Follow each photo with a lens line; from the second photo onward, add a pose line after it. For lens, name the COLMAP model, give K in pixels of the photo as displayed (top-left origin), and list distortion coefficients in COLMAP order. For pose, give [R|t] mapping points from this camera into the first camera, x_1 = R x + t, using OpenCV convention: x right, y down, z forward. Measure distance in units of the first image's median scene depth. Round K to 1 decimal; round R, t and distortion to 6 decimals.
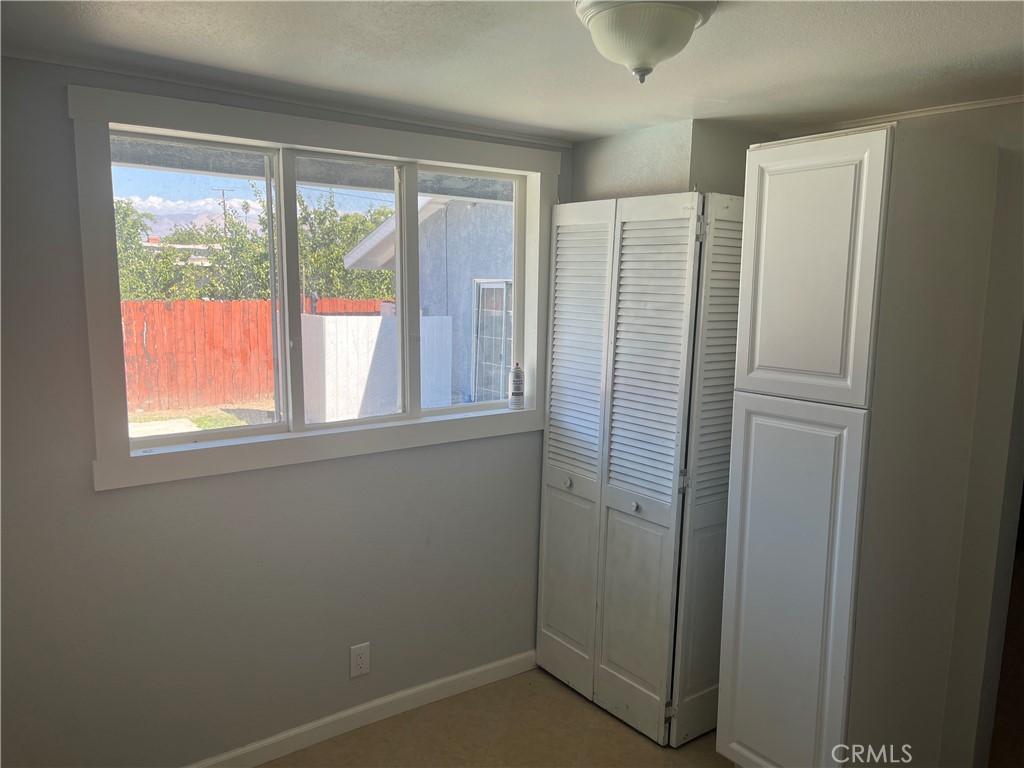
lens RADIAL K [[776.3, 0, 511.8], [0, 776.3, 385.5], [0, 0, 1]] dist [-0.003526, -0.004004]
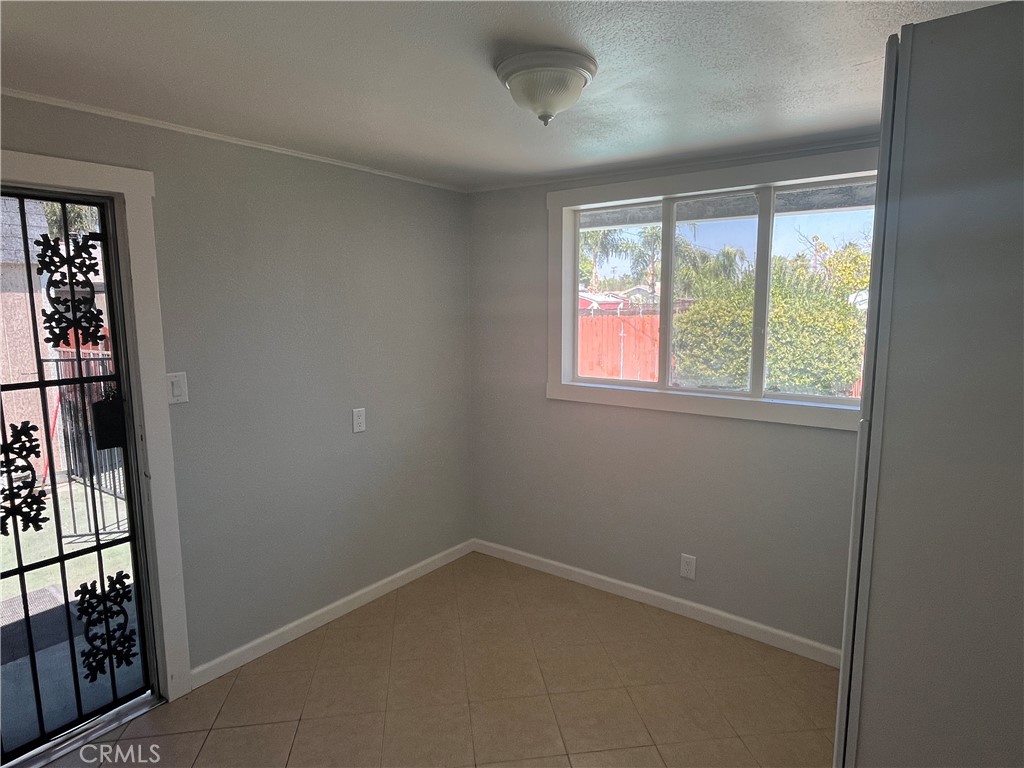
lens RADIAL K [[571.8, 0, 512.4], [0, 571.8, 382.8], [0, 0, 1]] dist [0.000813, 0.000041]
pose [[0.266115, 0.121195, -0.956292, 0.726309], [-0.121590, 0.988361, 0.091423, -0.021578], [0.956242, 0.091947, 0.277754, 0.448300]]
